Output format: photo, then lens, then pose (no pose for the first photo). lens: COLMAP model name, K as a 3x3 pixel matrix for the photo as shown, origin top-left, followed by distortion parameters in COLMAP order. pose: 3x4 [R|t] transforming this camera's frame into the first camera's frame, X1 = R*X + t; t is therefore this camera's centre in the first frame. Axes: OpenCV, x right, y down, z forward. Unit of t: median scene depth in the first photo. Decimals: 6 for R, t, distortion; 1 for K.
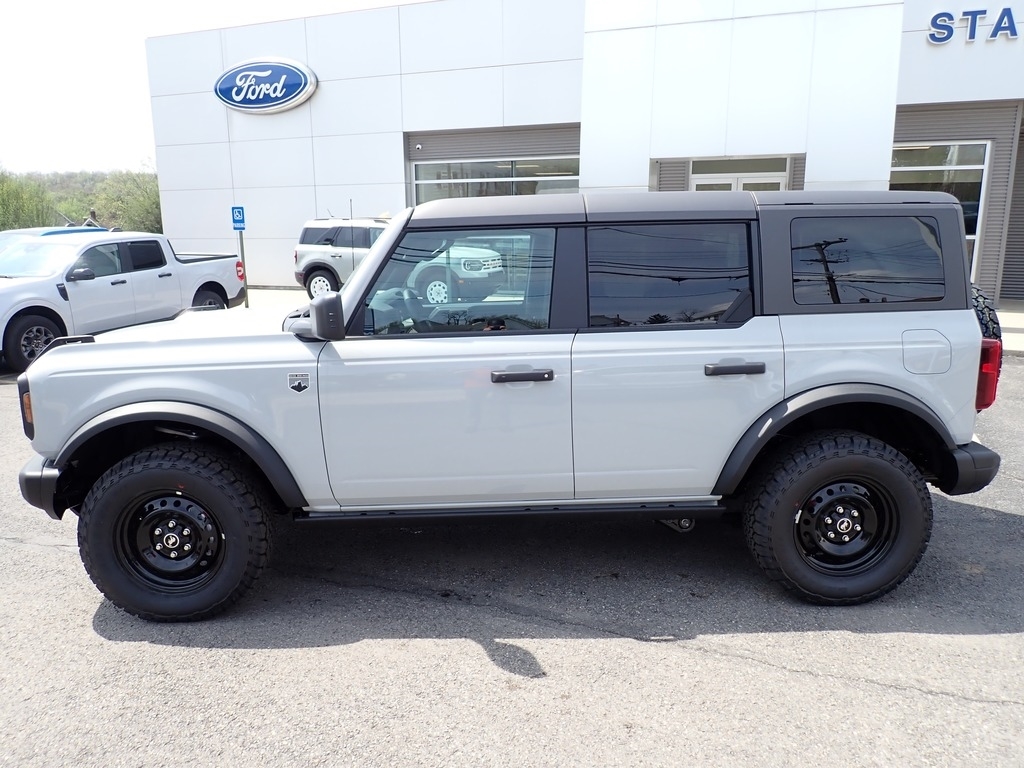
lens RADIAL K [[707.5, 0, 555.5], [0, 707.5, 378.5], [0, 0, 1]] dist [-0.009746, 0.000160]
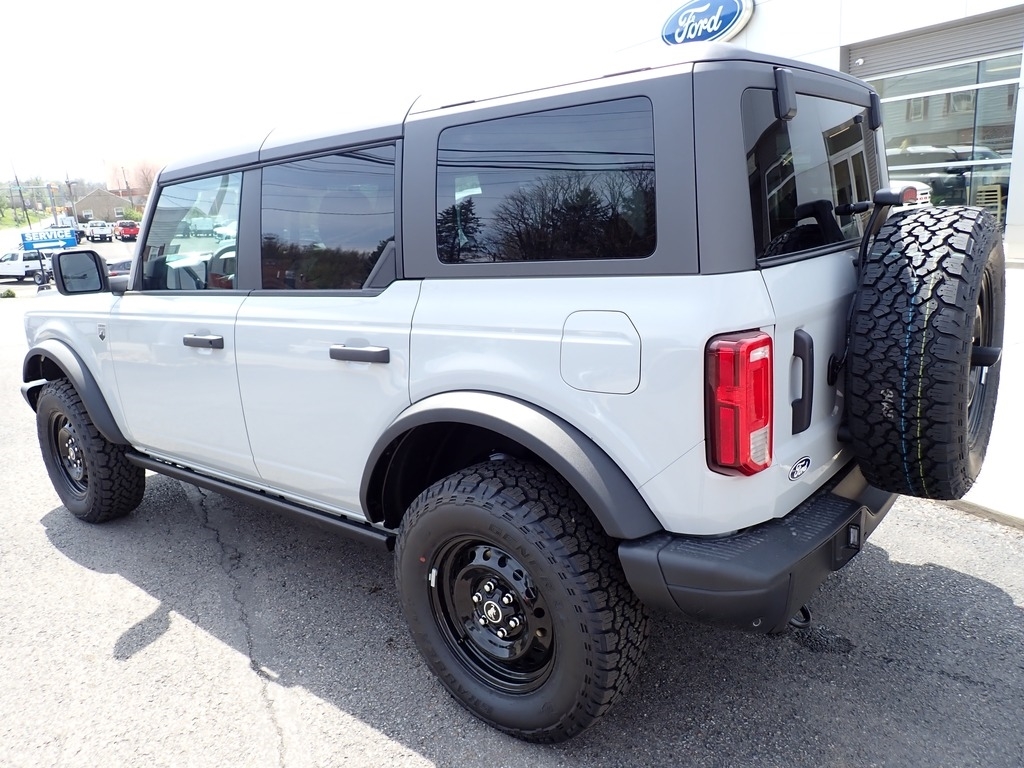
lens RADIAL K [[741.0, 0, 508.4], [0, 741.0, 388.0], [0, 0, 1]] dist [0.000765, -0.000395]
pose [[0.757348, 0.115412, -0.642732, 0.092338], [-0.066524, 0.992773, 0.099880, -0.006893], [0.649614, -0.032887, 0.759552, 0.056255]]
